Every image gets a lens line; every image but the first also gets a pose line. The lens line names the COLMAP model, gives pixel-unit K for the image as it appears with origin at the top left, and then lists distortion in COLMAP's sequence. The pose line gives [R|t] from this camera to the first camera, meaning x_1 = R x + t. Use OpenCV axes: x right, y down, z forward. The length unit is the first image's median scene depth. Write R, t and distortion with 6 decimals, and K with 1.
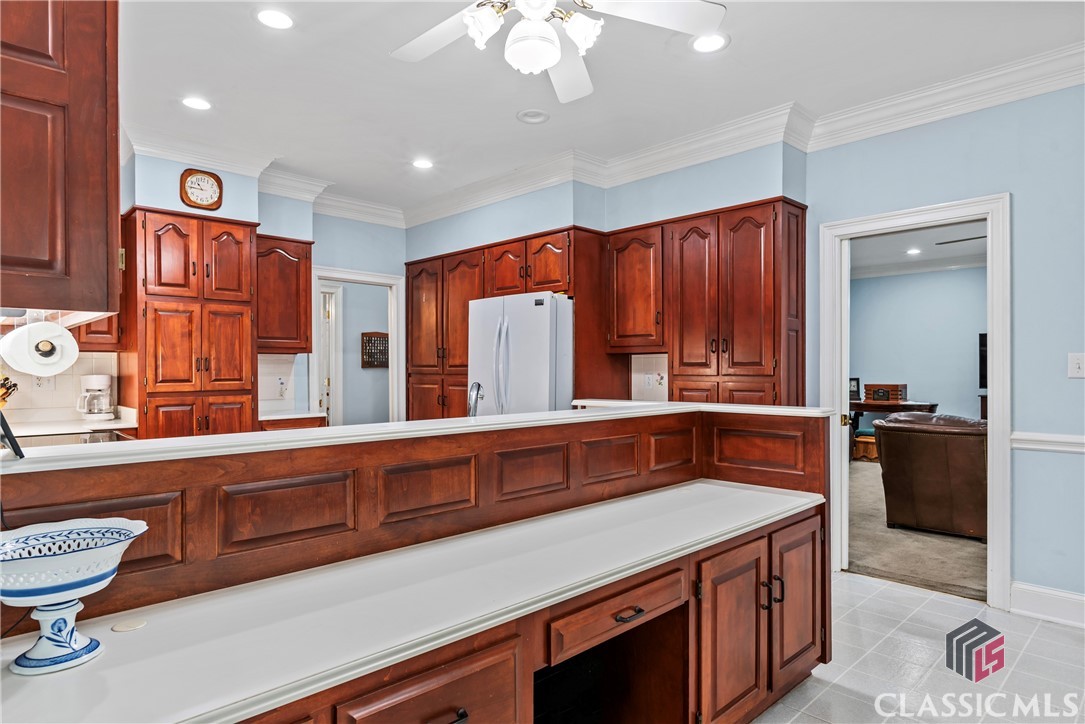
lens RADIAL K [[609.7, 0, 546.9], [0, 609.7, 365.7], [0, 0, 1]] dist [-0.002826, -0.000004]
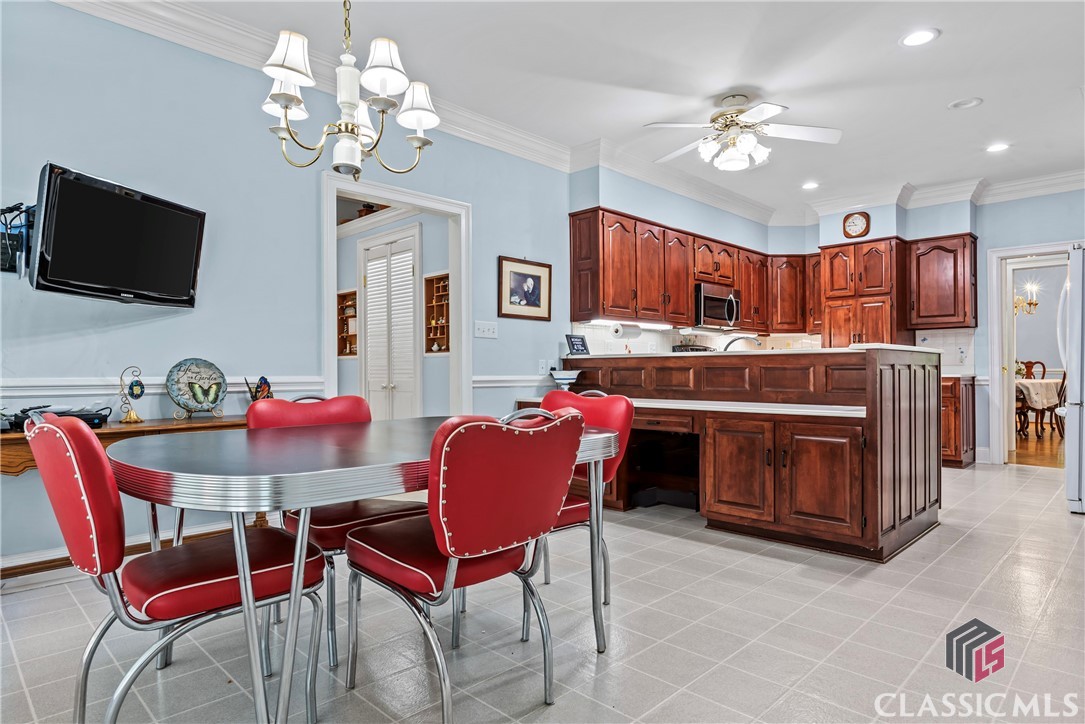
lens RADIAL K [[609.7, 0, 546.9], [0, 609.7, 365.7], [0, 0, 1]] dist [-0.002826, -0.000004]
pose [[0.032888, 0.000143, -0.999459, 0.972777], [0.009872, 0.999951, 0.000468, 0.060758], [0.999410, -0.009882, 0.032885, 0.163681]]
